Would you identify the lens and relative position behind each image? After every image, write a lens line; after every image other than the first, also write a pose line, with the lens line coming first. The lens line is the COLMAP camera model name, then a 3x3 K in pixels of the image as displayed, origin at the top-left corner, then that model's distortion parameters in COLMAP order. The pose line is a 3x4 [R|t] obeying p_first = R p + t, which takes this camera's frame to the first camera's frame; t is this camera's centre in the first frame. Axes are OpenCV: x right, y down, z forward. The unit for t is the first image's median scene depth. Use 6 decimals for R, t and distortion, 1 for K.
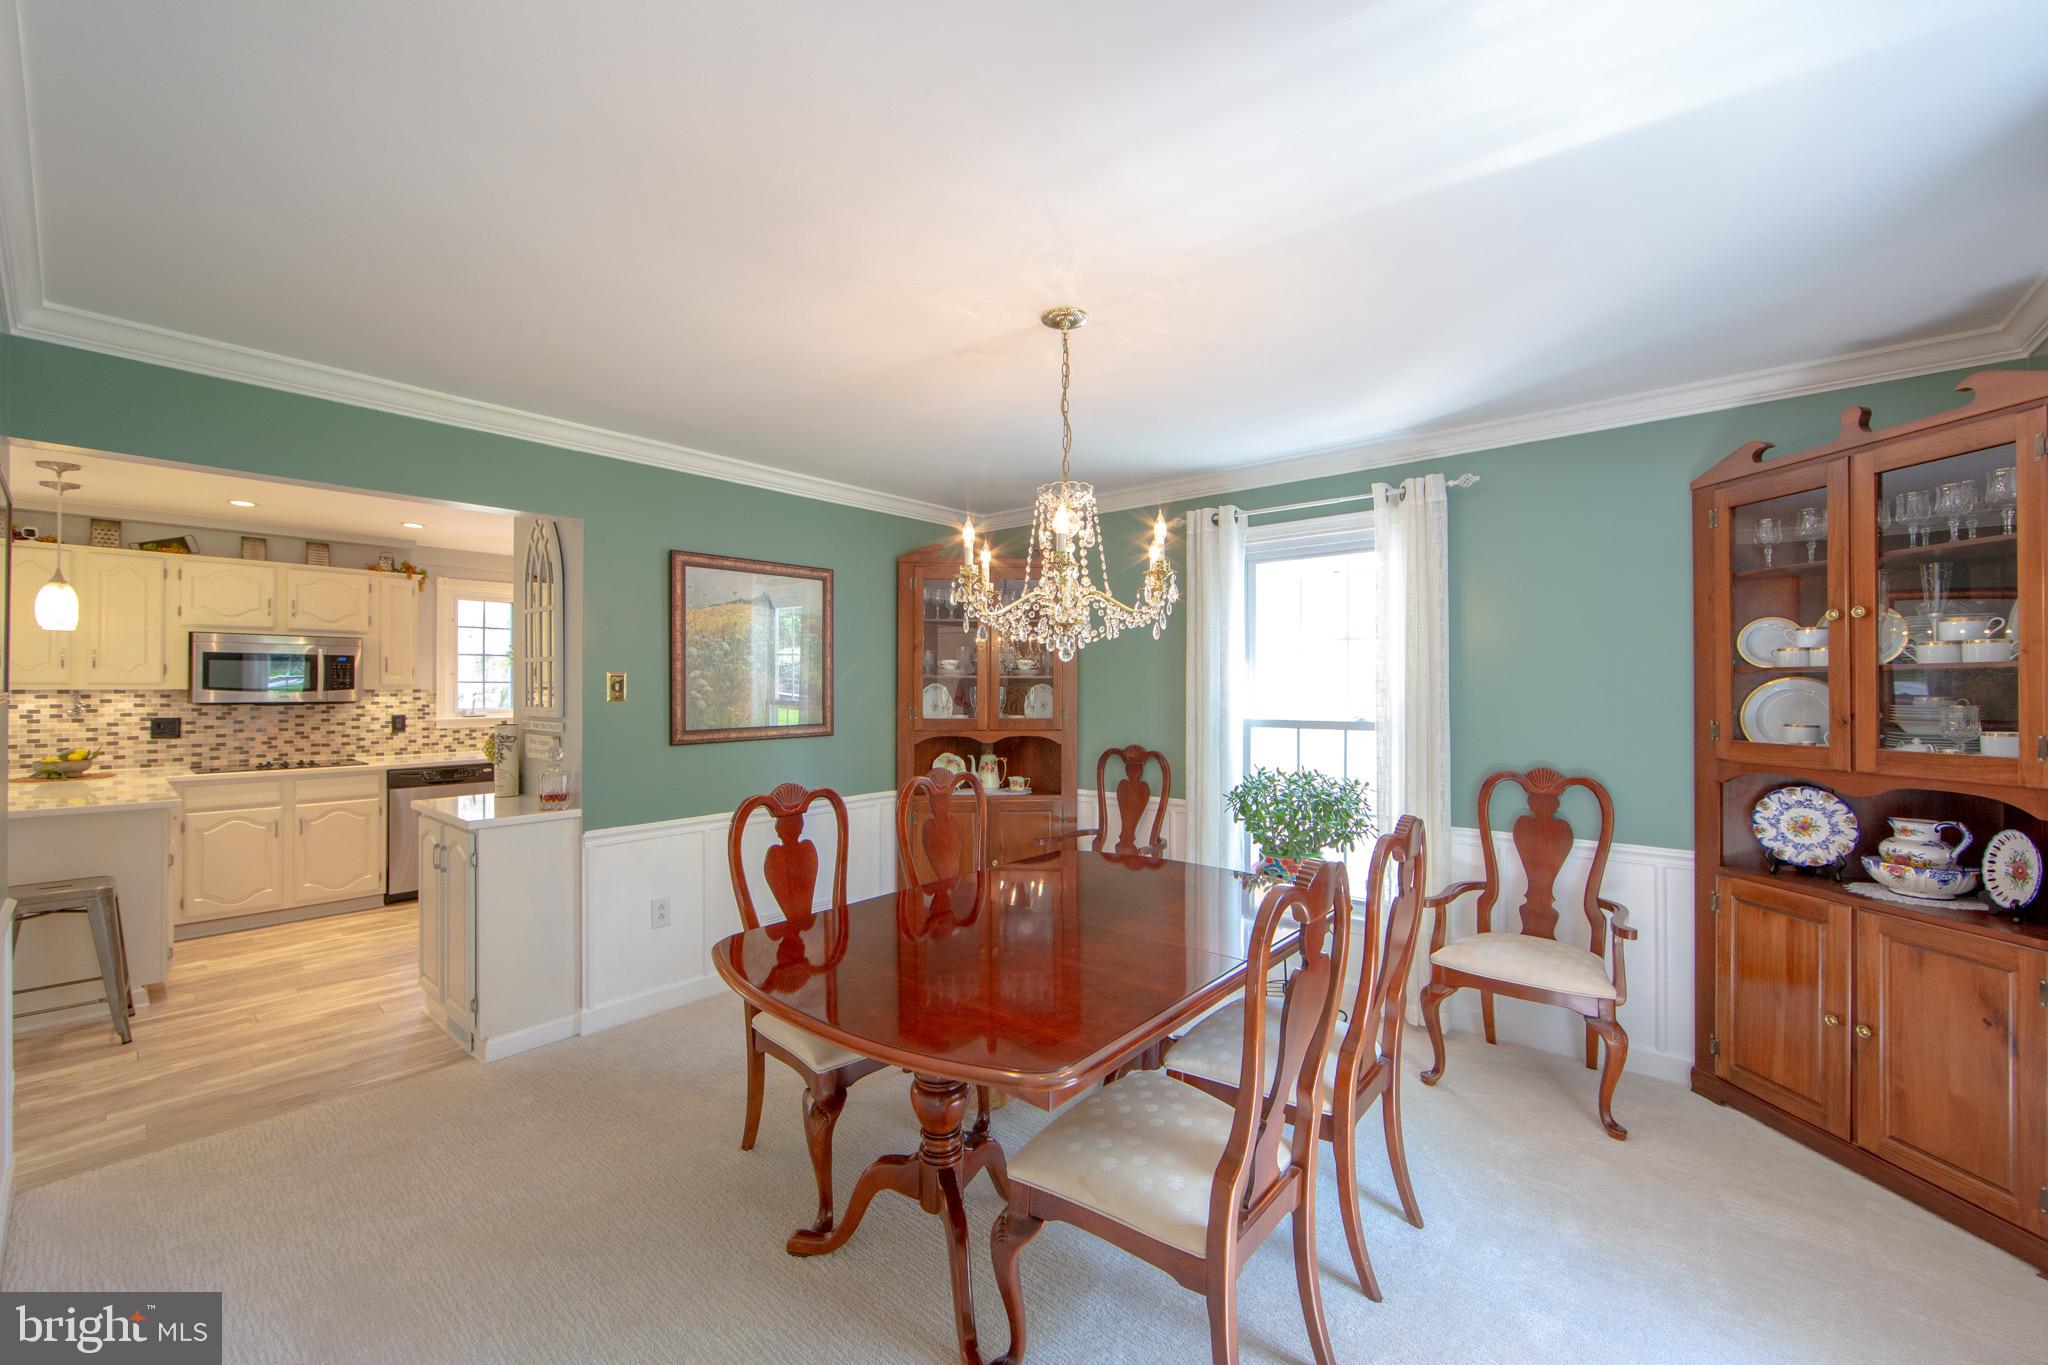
lens RADIAL K [[808.3, 0, 1019.0], [0, 808.3, 682.2], [0, 0, 1]] dist [-0.001426, 0.000080]
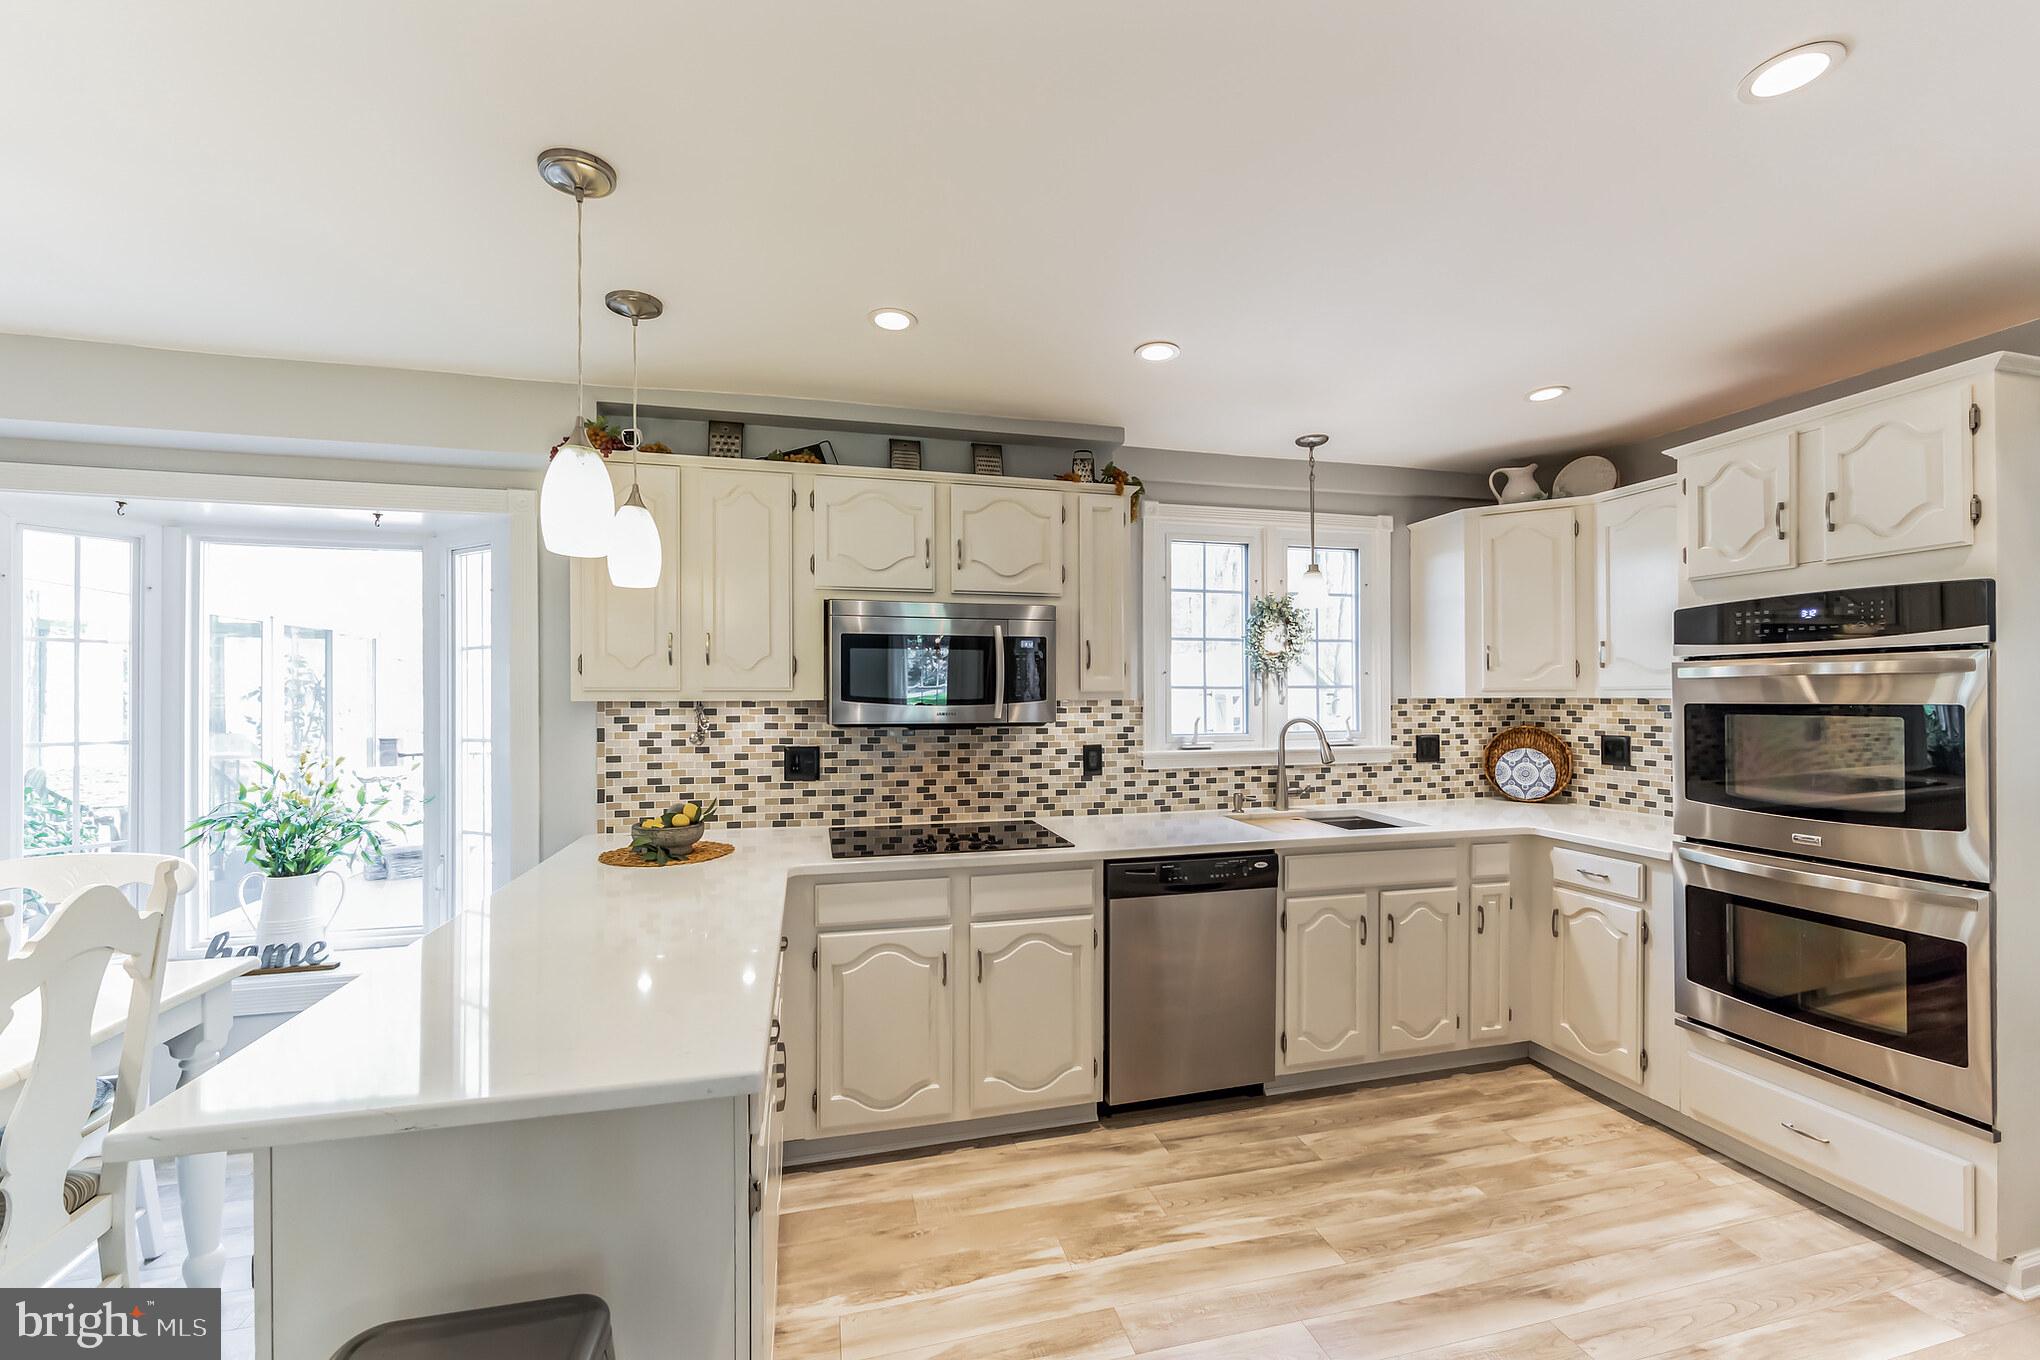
lens RADIAL K [[804.5, 0, 1016.3], [0, 804.5, 696.2], [0, 0, 1]] dist [-0.004061, -0.000273]
pose [[0.823619, -0.004865, -0.567123, -0.564577], [0.006319, 0.999980, 0.000598, 0.006265], [0.567109, -0.004076, 0.823633, 0.577542]]
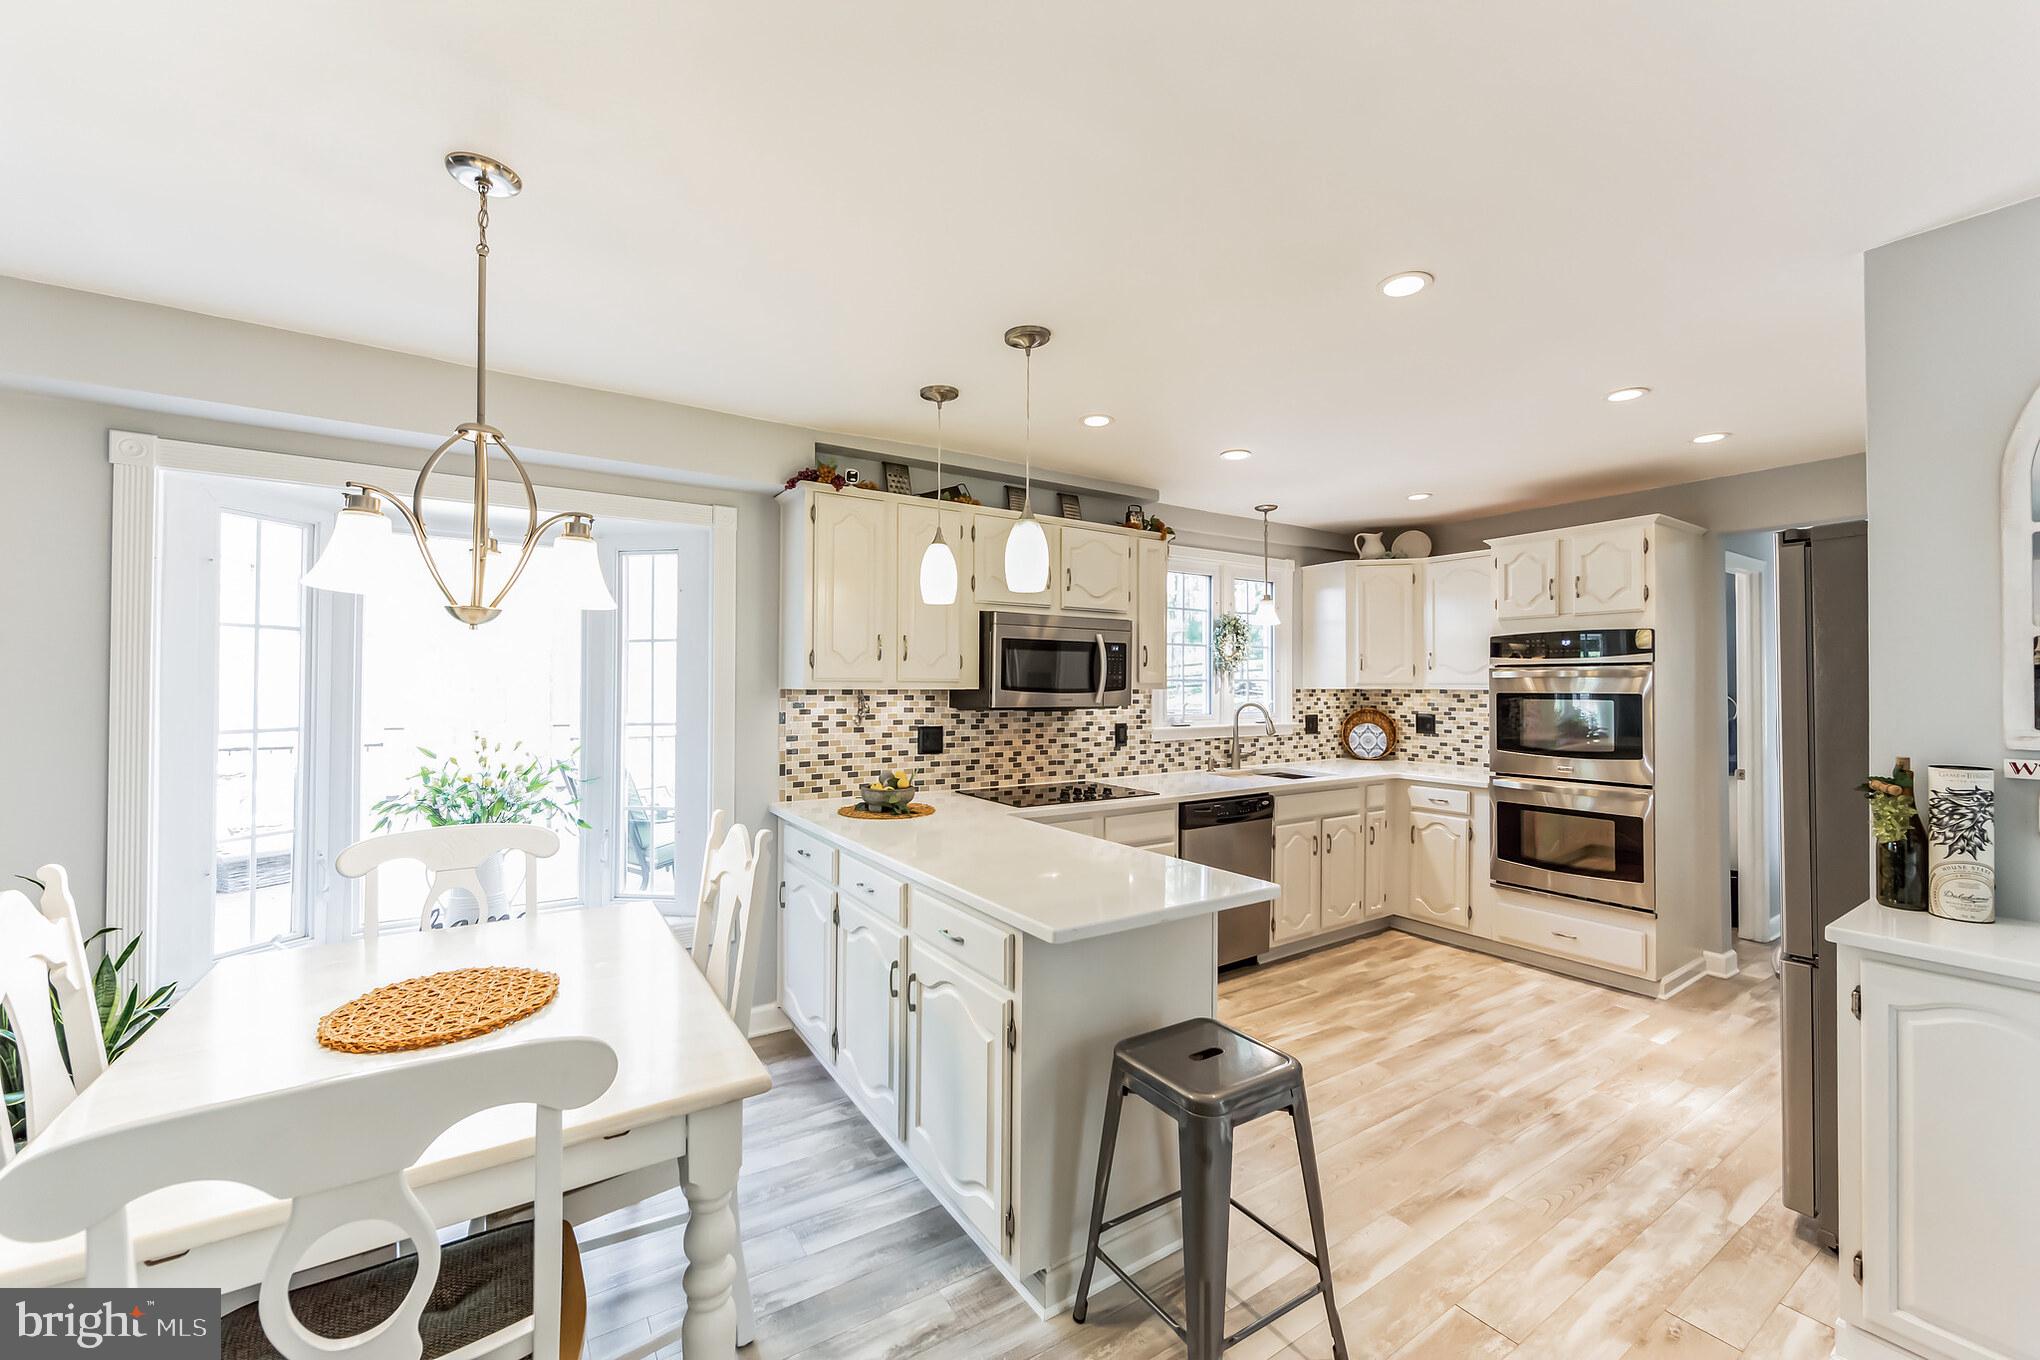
lens RADIAL K [[797.0, 0, 1020.0], [0, 797.0, 680.0], [0, 0, 1]] dist [-0.000666, 0.000157]
pose [[0.963605, -0.001465, -0.267328, -0.760703], [0.000357, 0.999991, -0.004192, 0.003481], [0.267331, 0.003944, 0.963597, 0.293664]]
